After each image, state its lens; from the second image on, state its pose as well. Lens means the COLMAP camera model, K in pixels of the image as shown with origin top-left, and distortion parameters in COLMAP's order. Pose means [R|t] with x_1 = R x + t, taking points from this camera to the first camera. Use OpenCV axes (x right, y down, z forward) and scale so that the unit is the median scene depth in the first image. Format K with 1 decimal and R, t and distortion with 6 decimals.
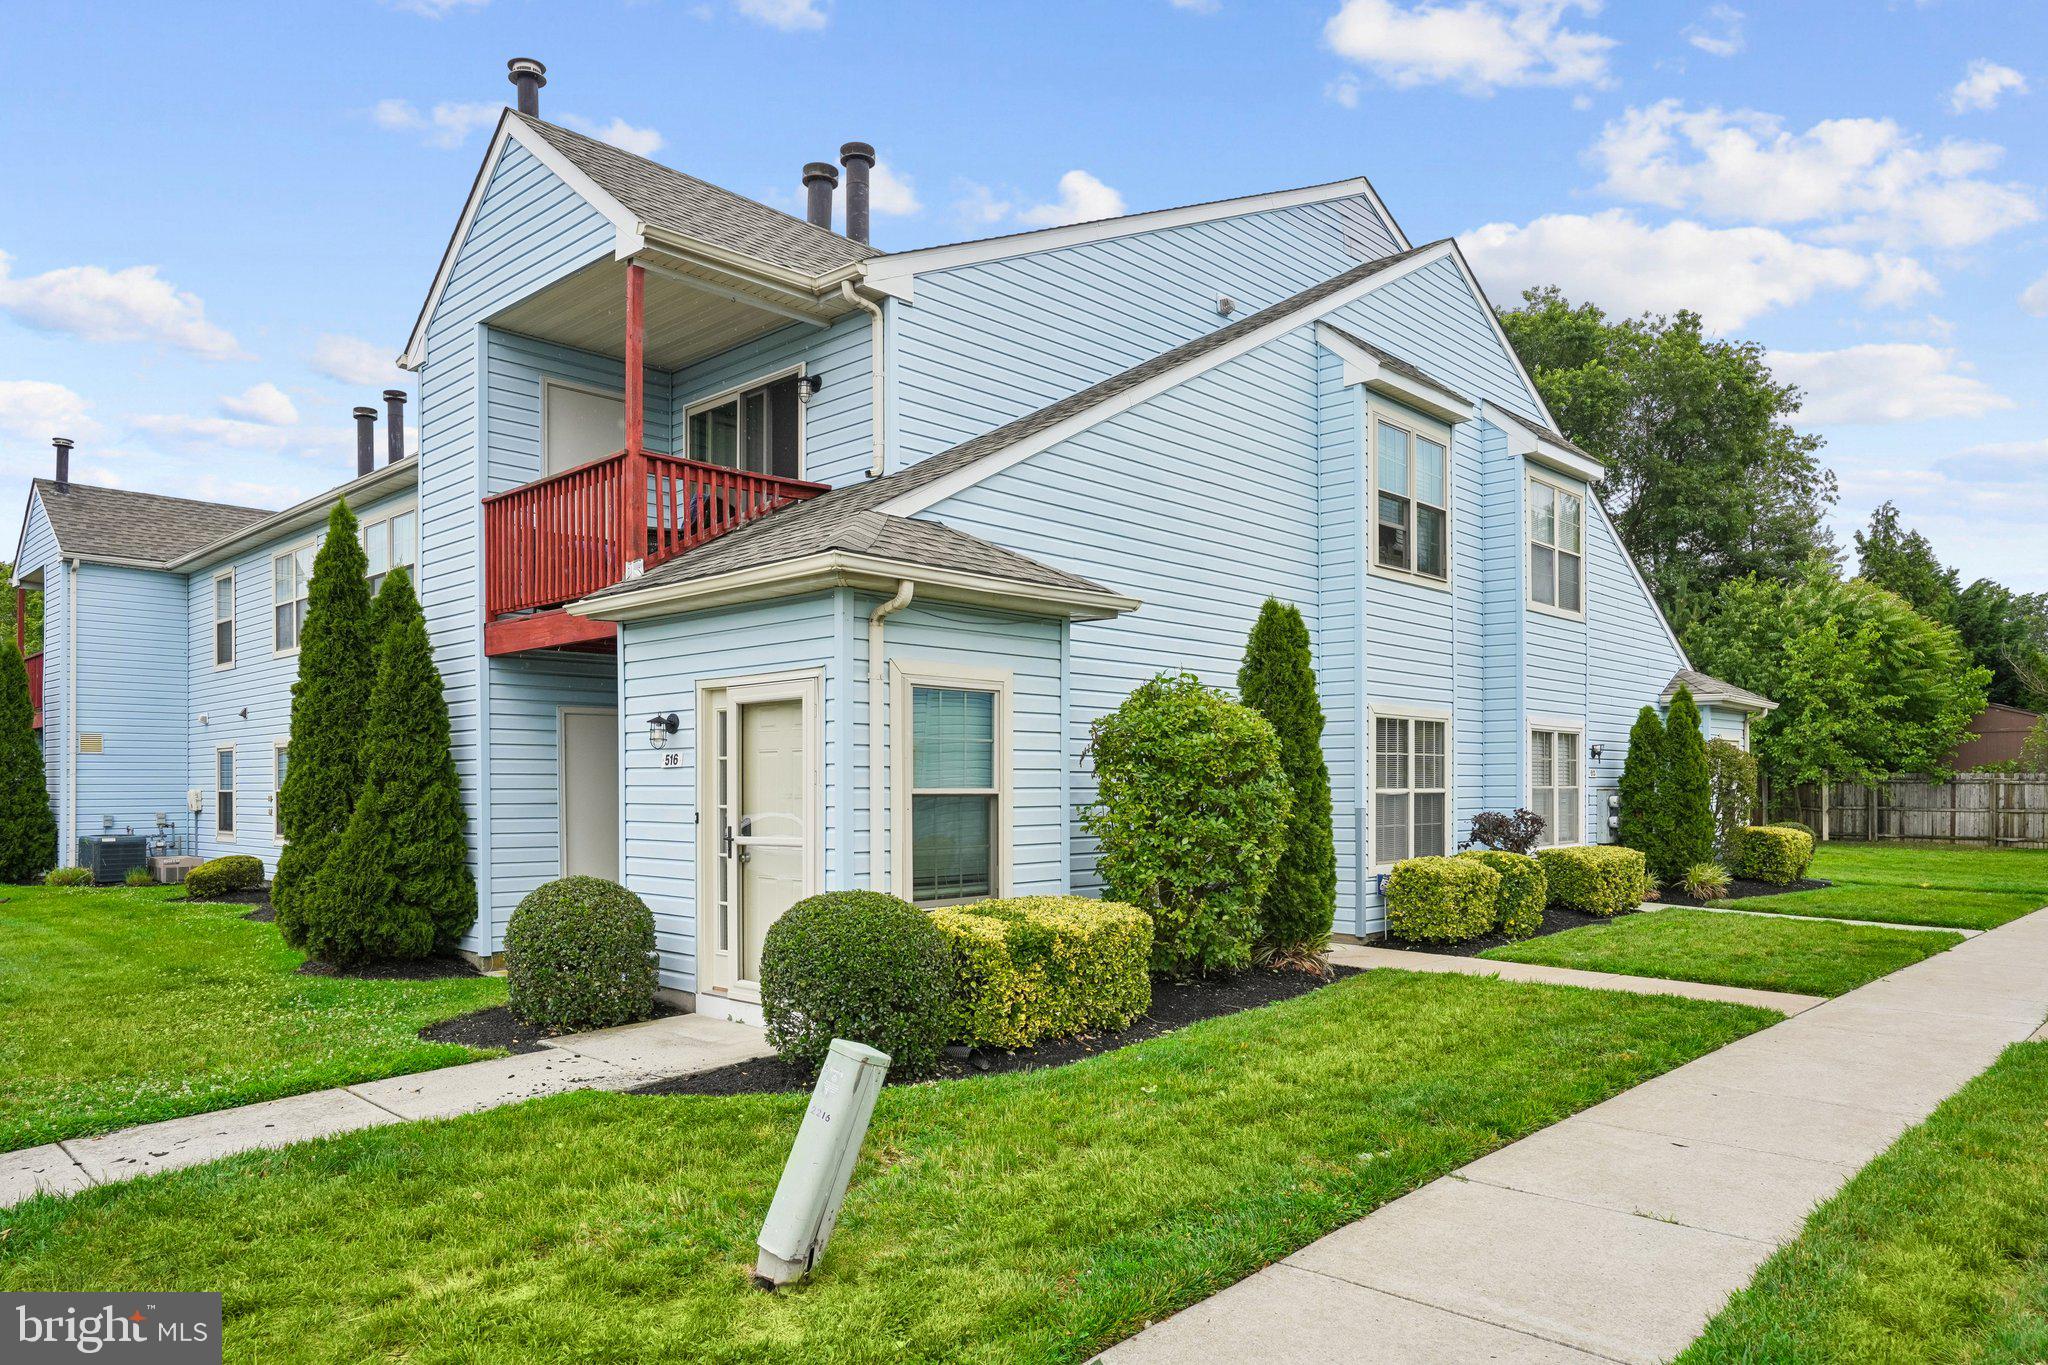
lens RADIAL K [[1330.8, 0, 1034.8], [0, 1330.8, 783.7], [0, 0, 1]] dist [-0.009024, 0.010864]
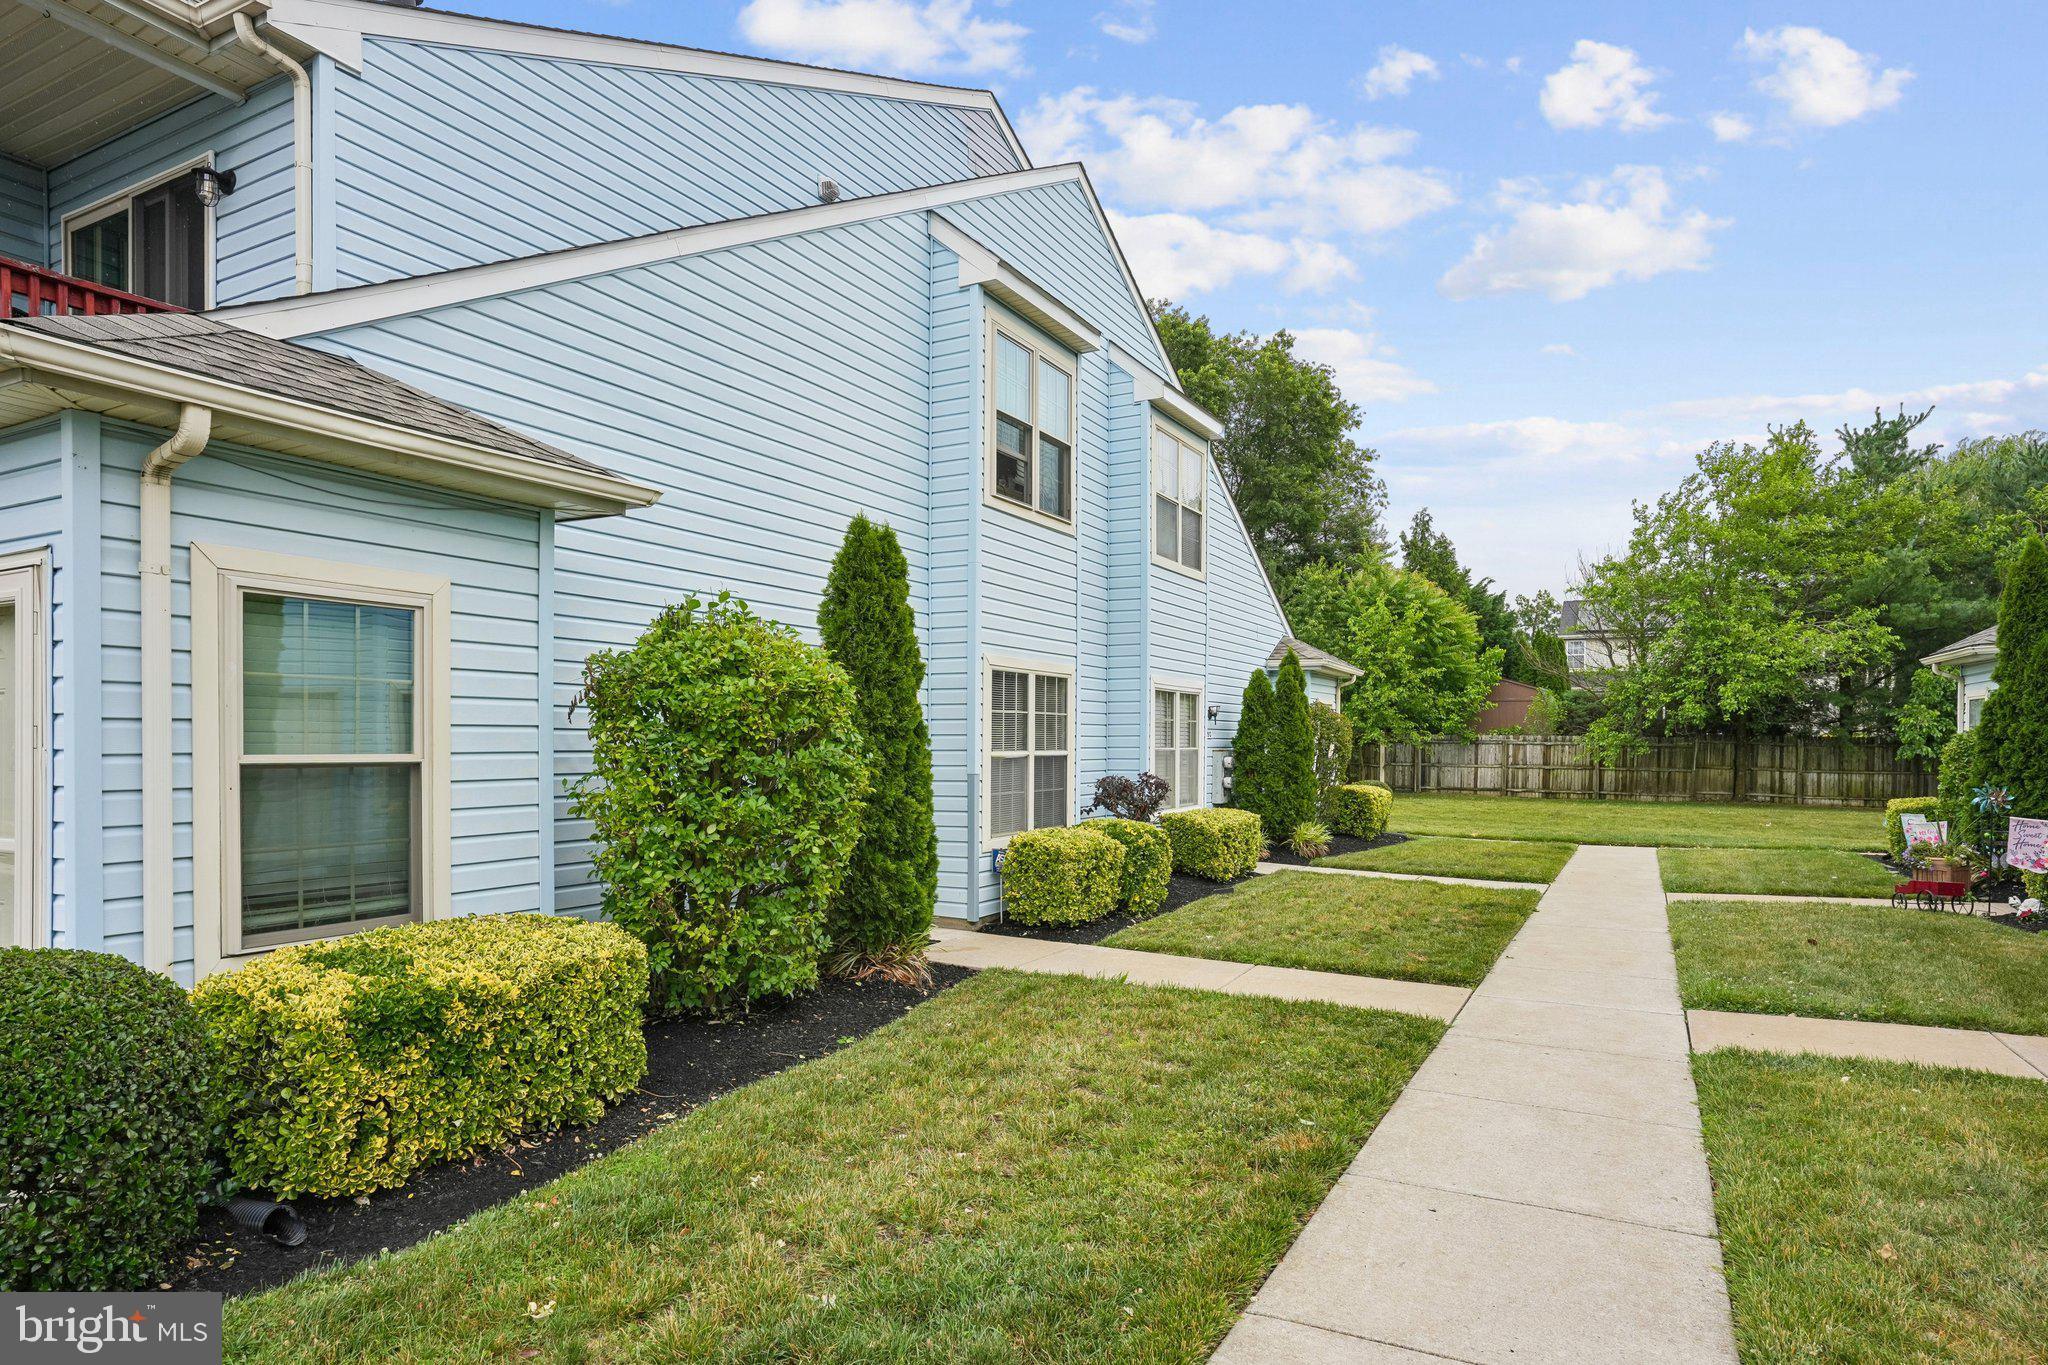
lens RADIAL K [[1181.2, 0, 1015.7], [0, 1181.2, 745.0], [0, 0, 1]] dist [0.002897, 0.001016]
pose [[0.968378, 0.006209, 0.249409, 0.090371], [-0.007769, 0.999956, 0.005268, -0.005152], [-0.249365, -0.007040, 0.968384, 0.281305]]
